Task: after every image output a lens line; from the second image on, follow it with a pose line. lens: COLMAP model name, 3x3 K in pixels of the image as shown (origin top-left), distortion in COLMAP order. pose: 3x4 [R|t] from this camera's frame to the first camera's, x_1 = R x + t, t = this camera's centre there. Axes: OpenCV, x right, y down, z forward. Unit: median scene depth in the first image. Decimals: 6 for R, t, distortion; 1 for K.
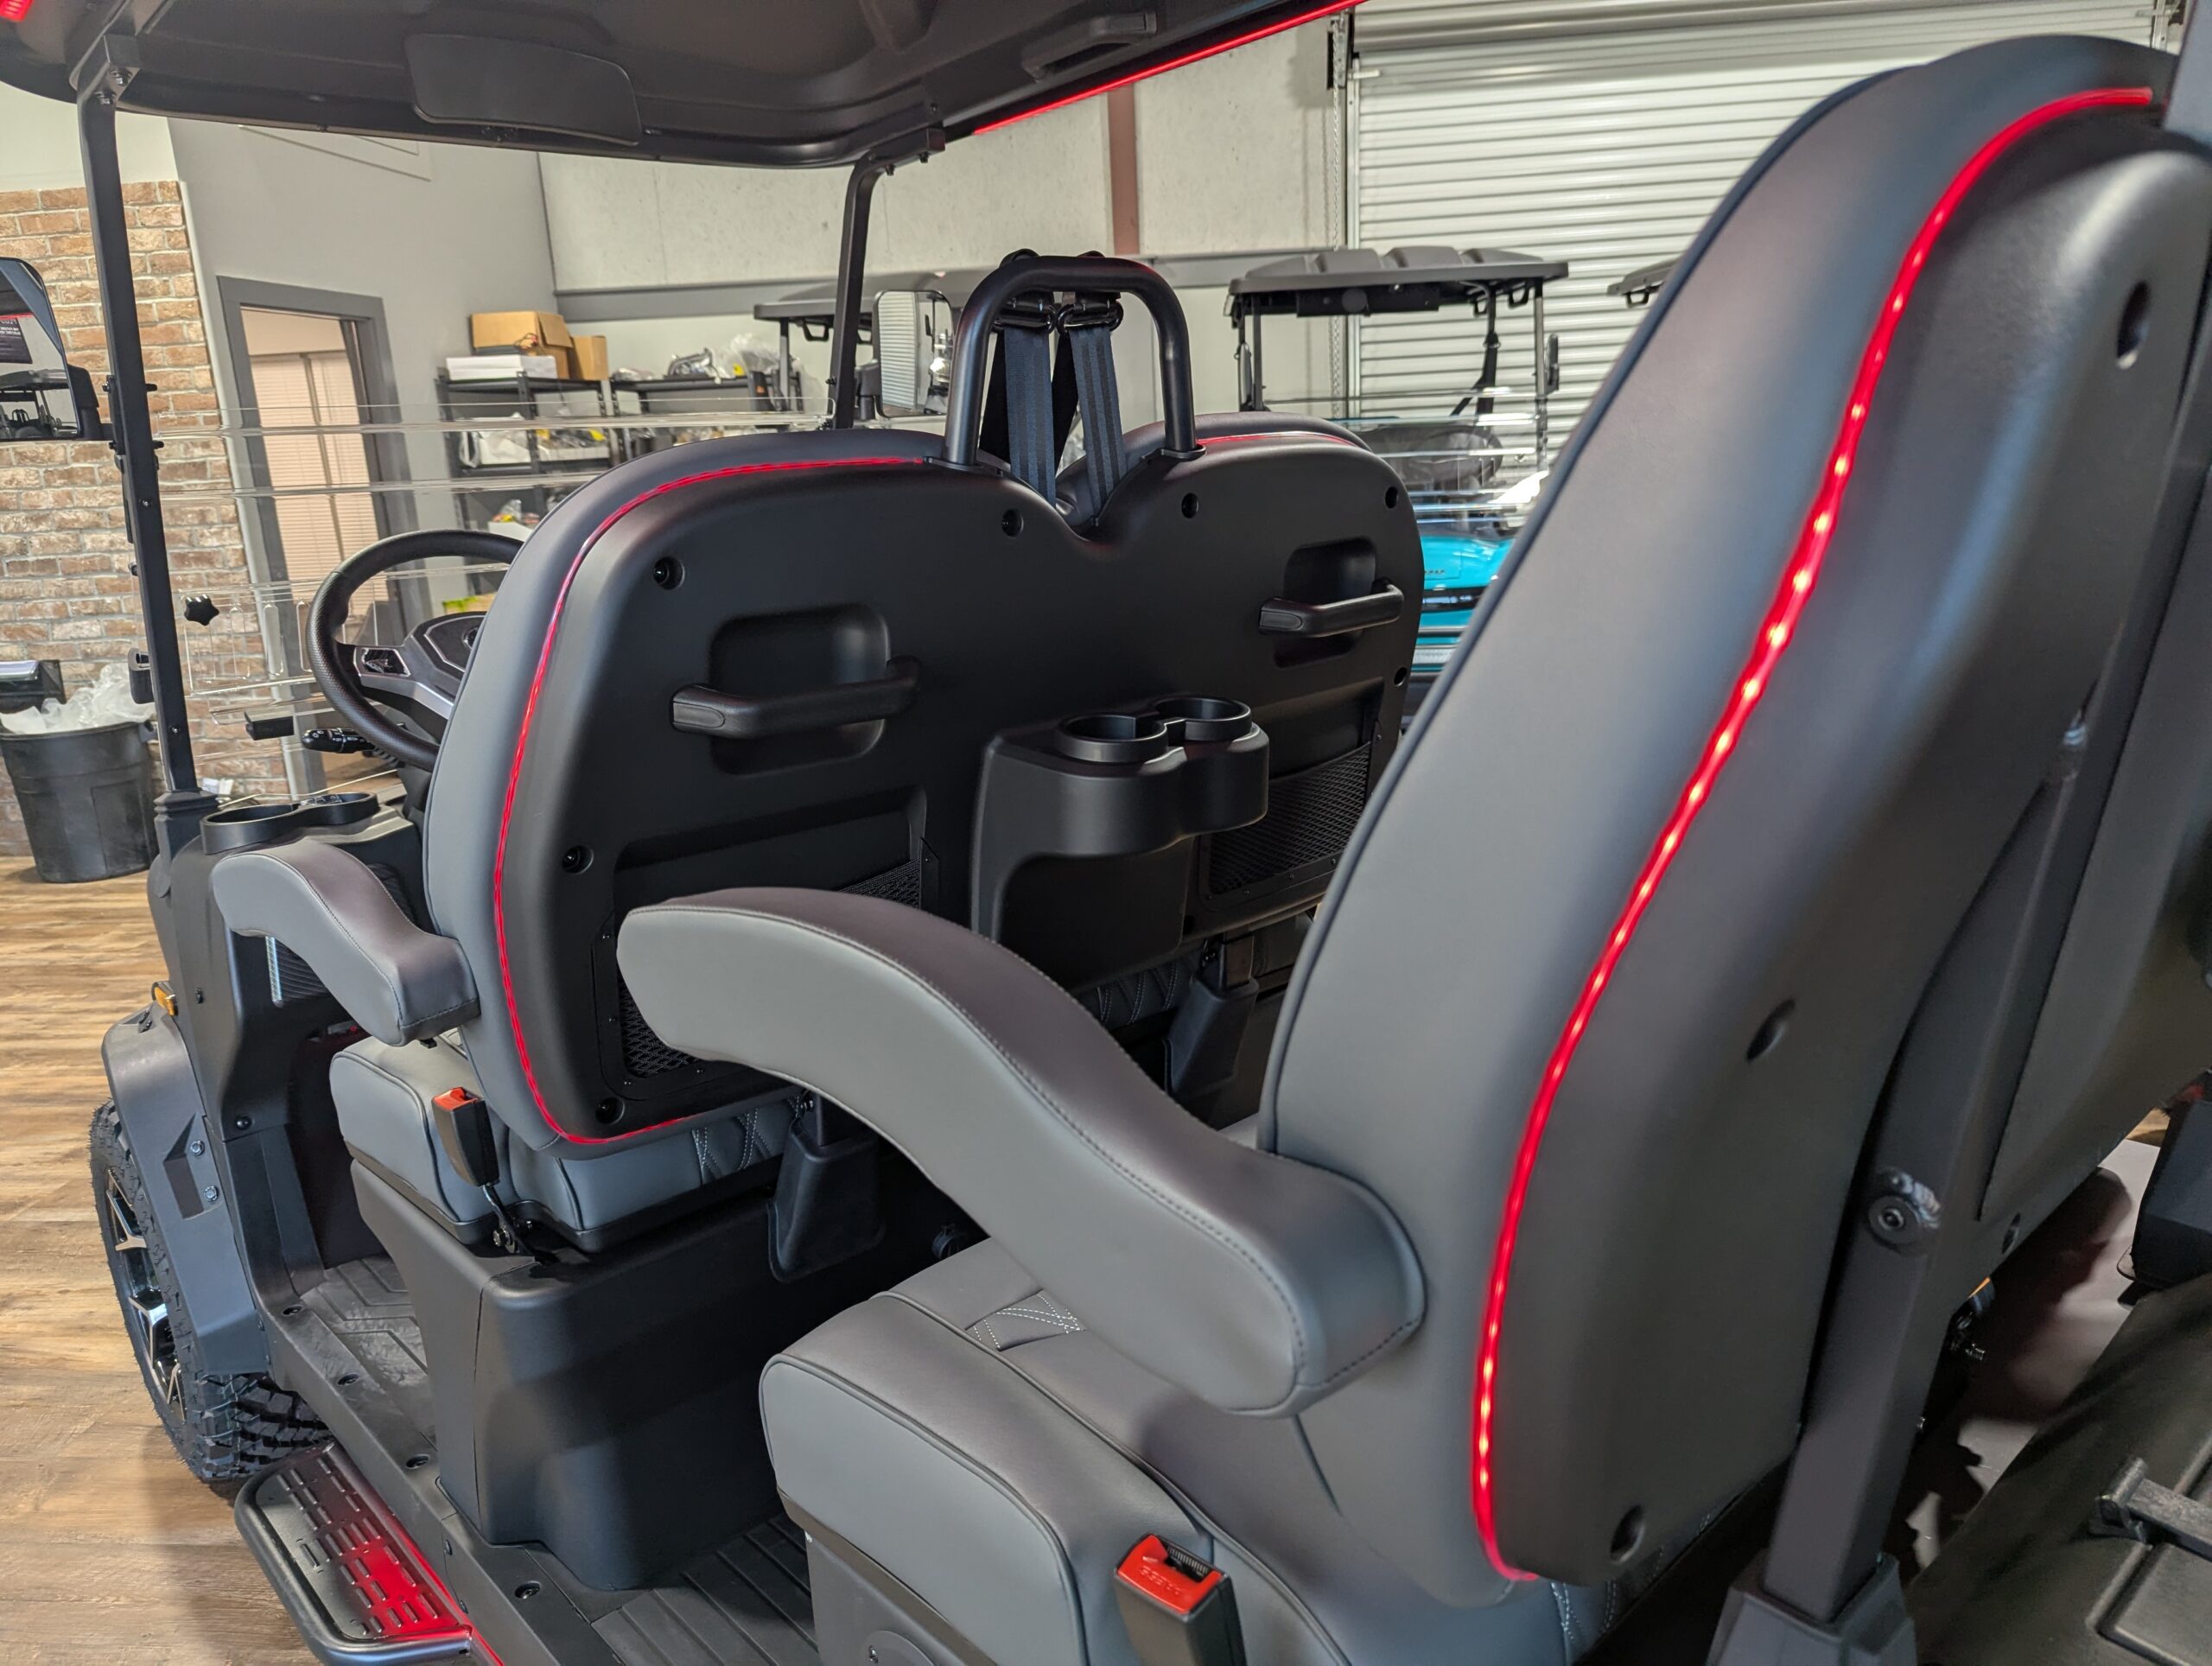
lens RADIAL K [[1552.8, 0, 1137.9], [0, 1552.8, 831.1], [0, 0, 1]] dist [0.051796, -0.044703]
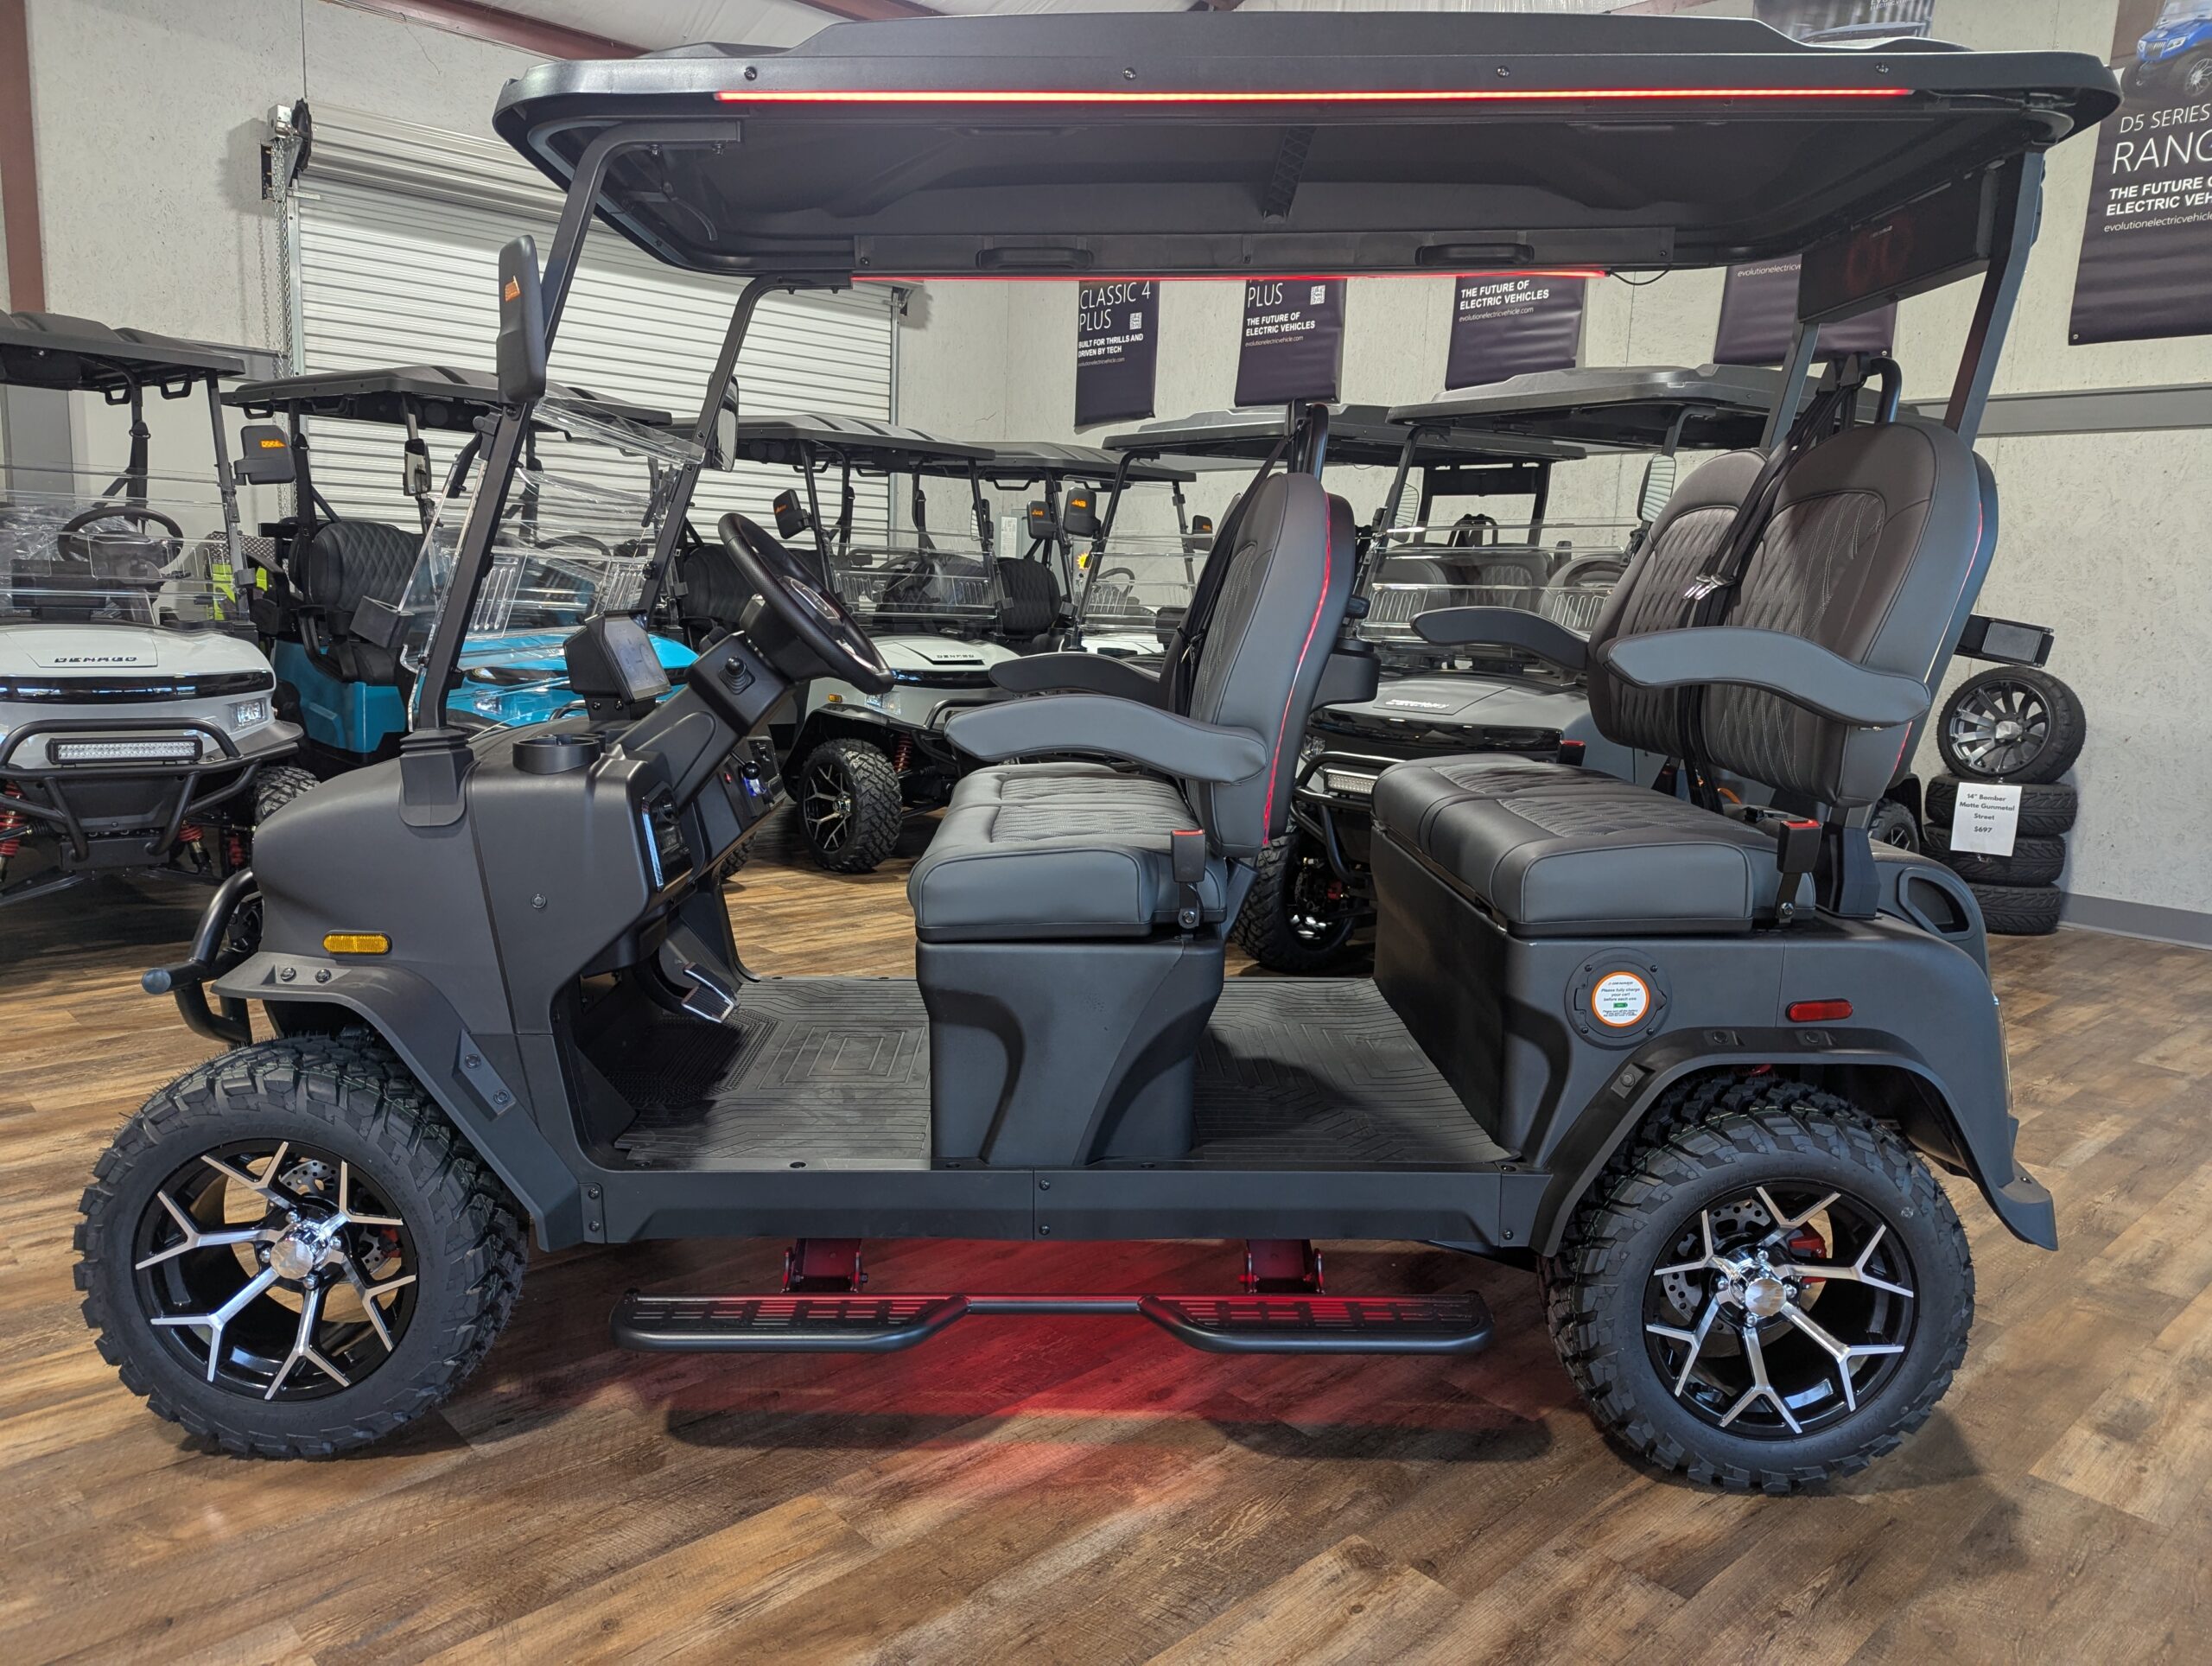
lens RADIAL K [[1525.6, 0, 1086.5], [0, 1525.6, 833.2], [0, 0, 1]] dist [0.047837, -0.035325]
pose [[0.672679, -0.047956, 0.738379, -0.394510], [0.118643, 0.991977, -0.043660, 0.052212], [-0.730361, 0.116973, 0.672971, -0.008728]]
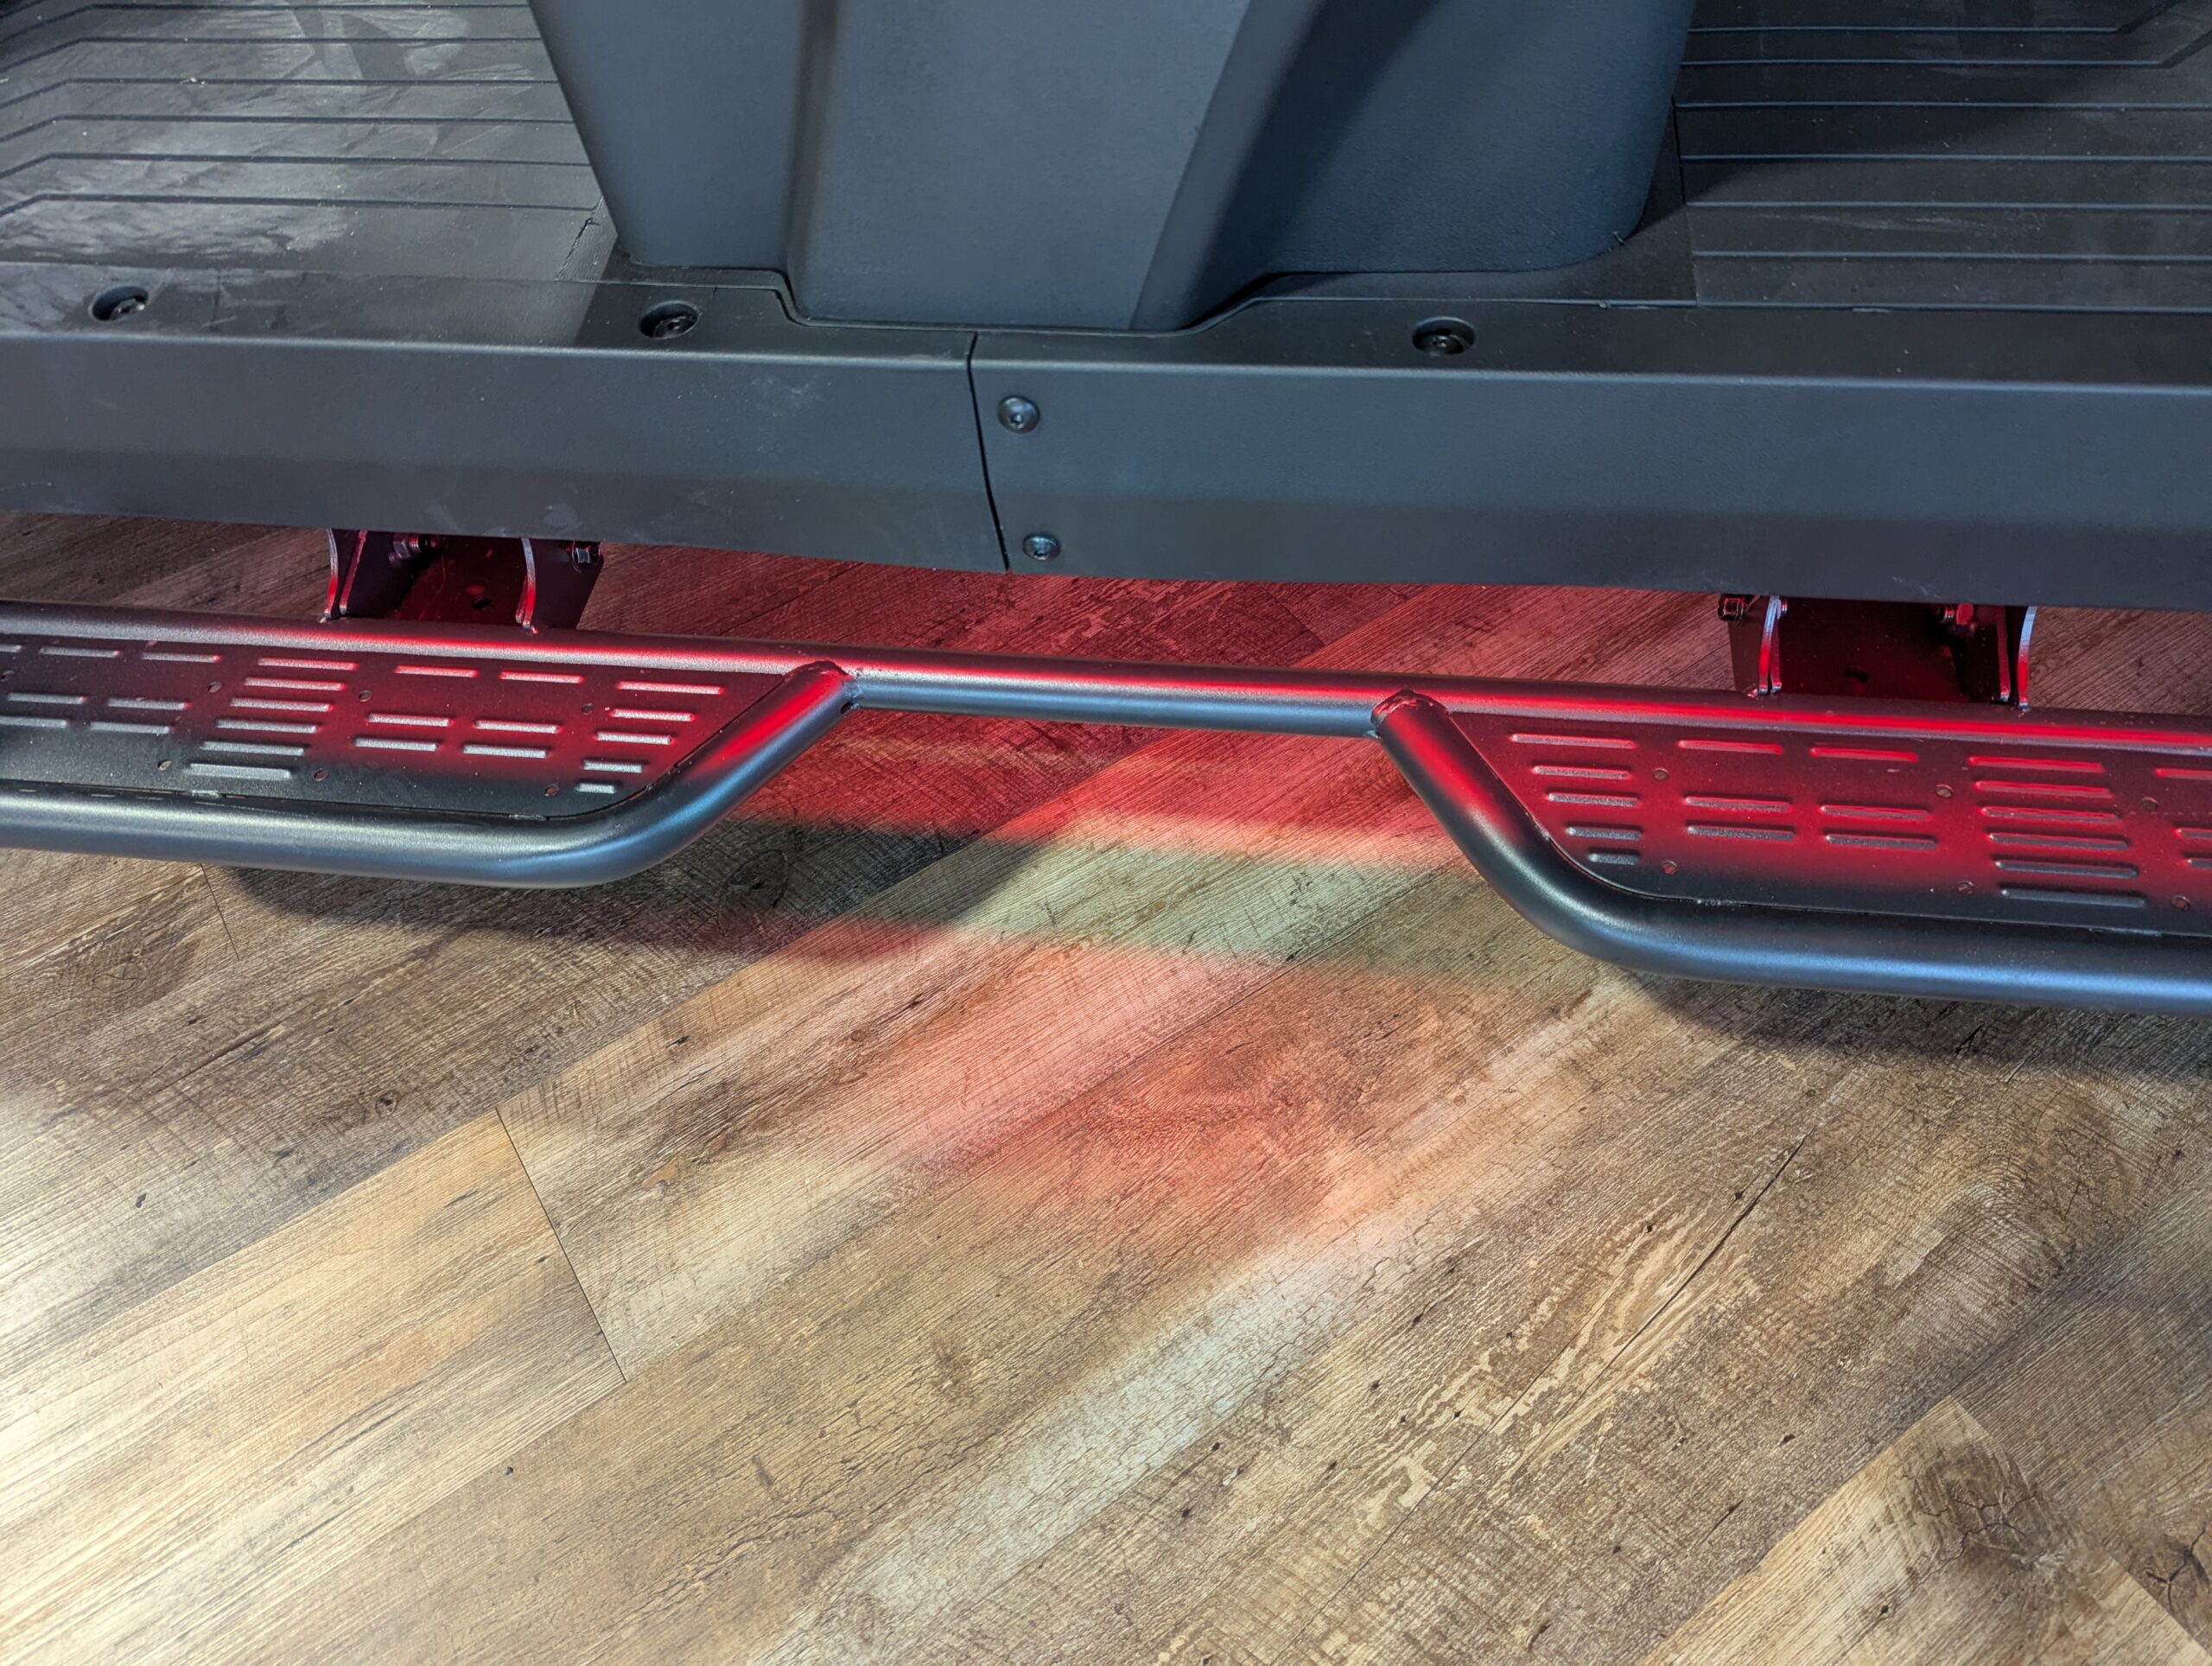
lens RADIAL K [[1541.9, 0, 1106.7], [0, 1541.9, 840.3], [0, 0, 1]] dist [0.050266, -0.044127]
pose [[0.778799, -0.503319, 0.374355, -0.164521], [0.166151, 0.741004, 0.650620, 0.080674], [-0.604868, -0.444503, 0.660720, 0.191424]]
